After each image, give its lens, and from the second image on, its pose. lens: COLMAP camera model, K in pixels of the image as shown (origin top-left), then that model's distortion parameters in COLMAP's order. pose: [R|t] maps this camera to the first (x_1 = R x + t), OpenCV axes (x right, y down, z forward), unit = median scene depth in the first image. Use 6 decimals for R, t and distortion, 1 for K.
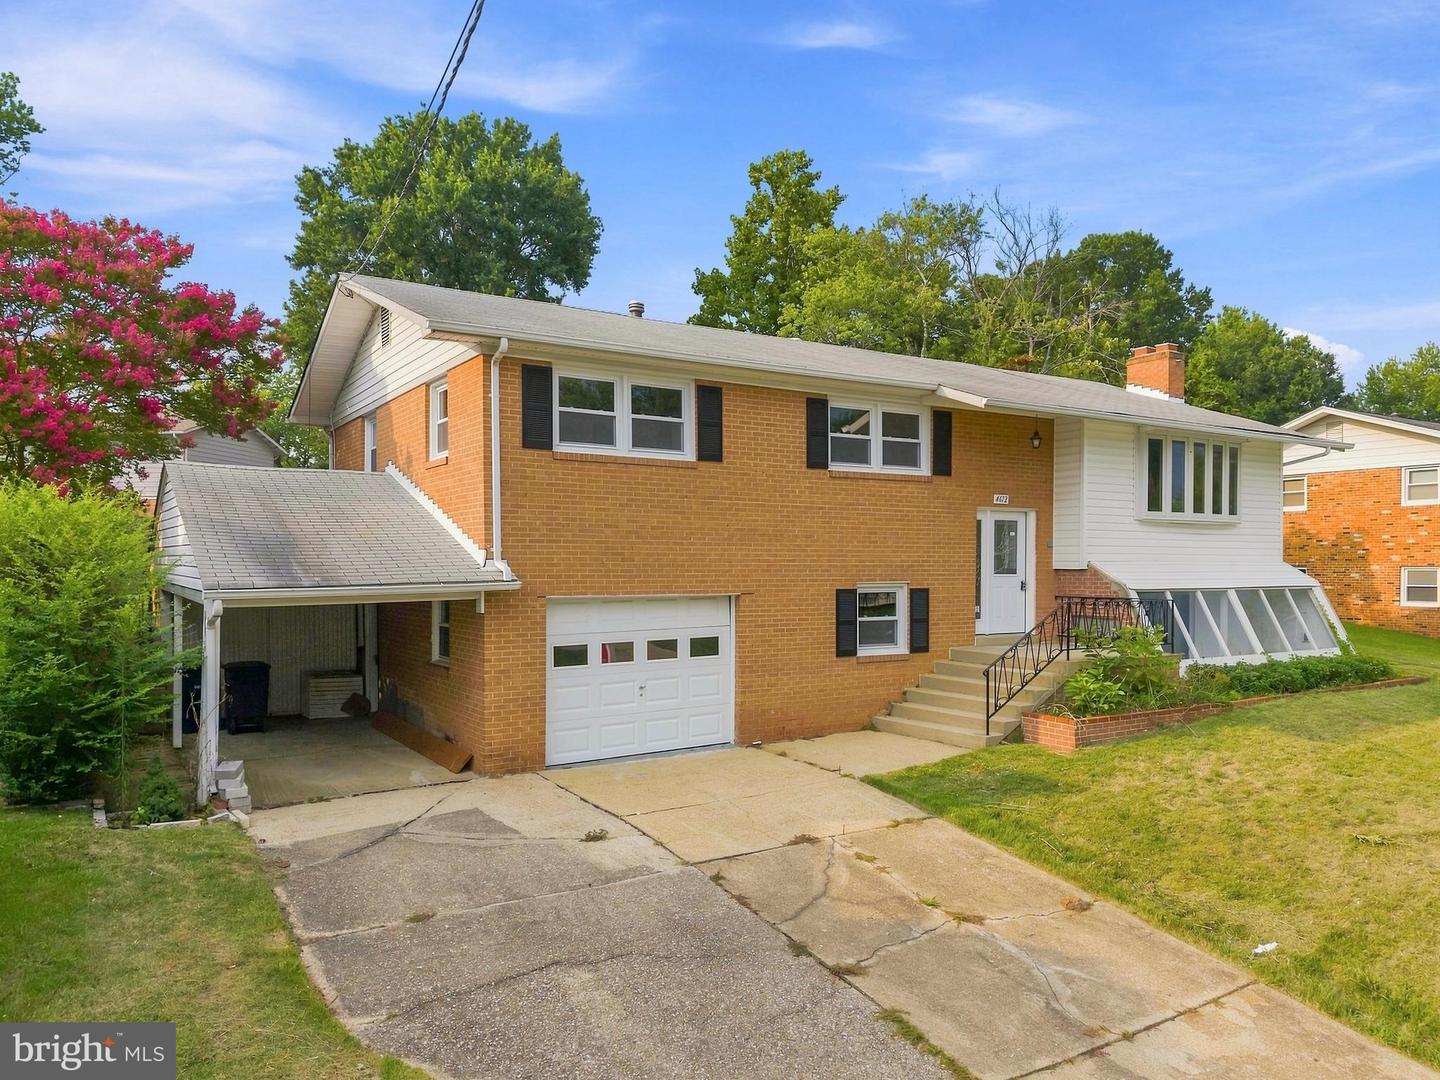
lens RADIAL K [[1037.2, 0, 760.0], [0, 1037.2, 558.6], [0, 0, 1]] dist [-0.003447, 0.003688]
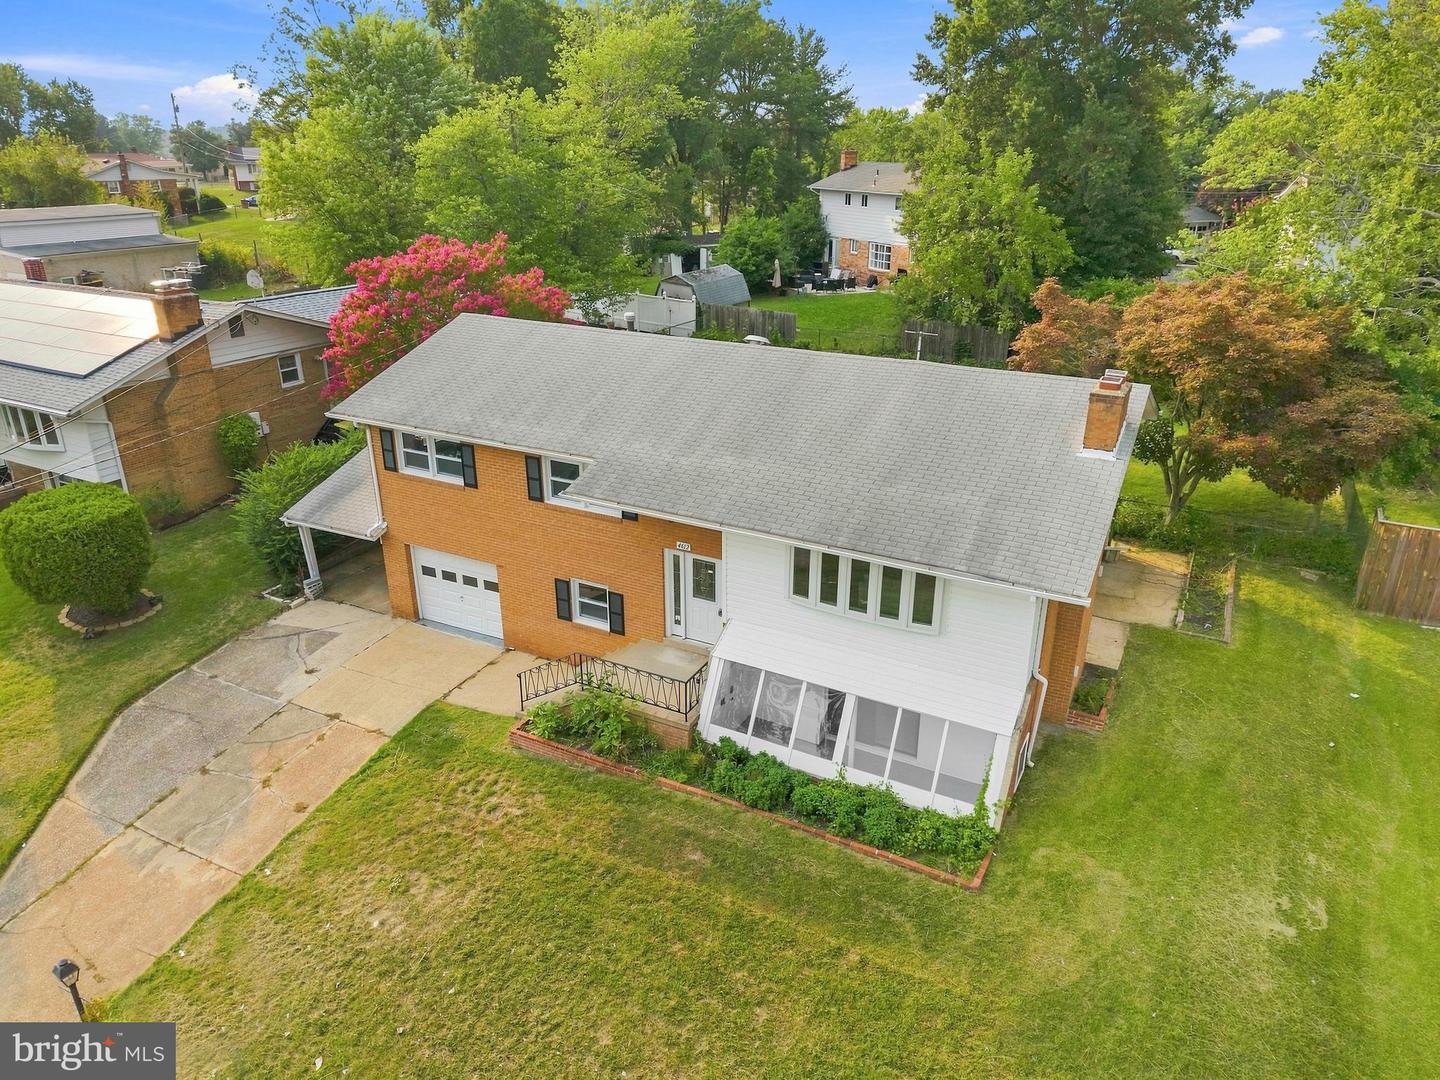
lens RADIAL K [[1031.2, 0, 719.8], [0, 1031.2, 482.0], [0, 0, 1]] dist [0.005074, -0.002130]
pose [[0.477085, 0.291392, -0.829145, 1.516818], [0.014130, 0.940770, 0.338752, -0.660554], [0.878744, -0.173329, 0.444709, 0.624004]]
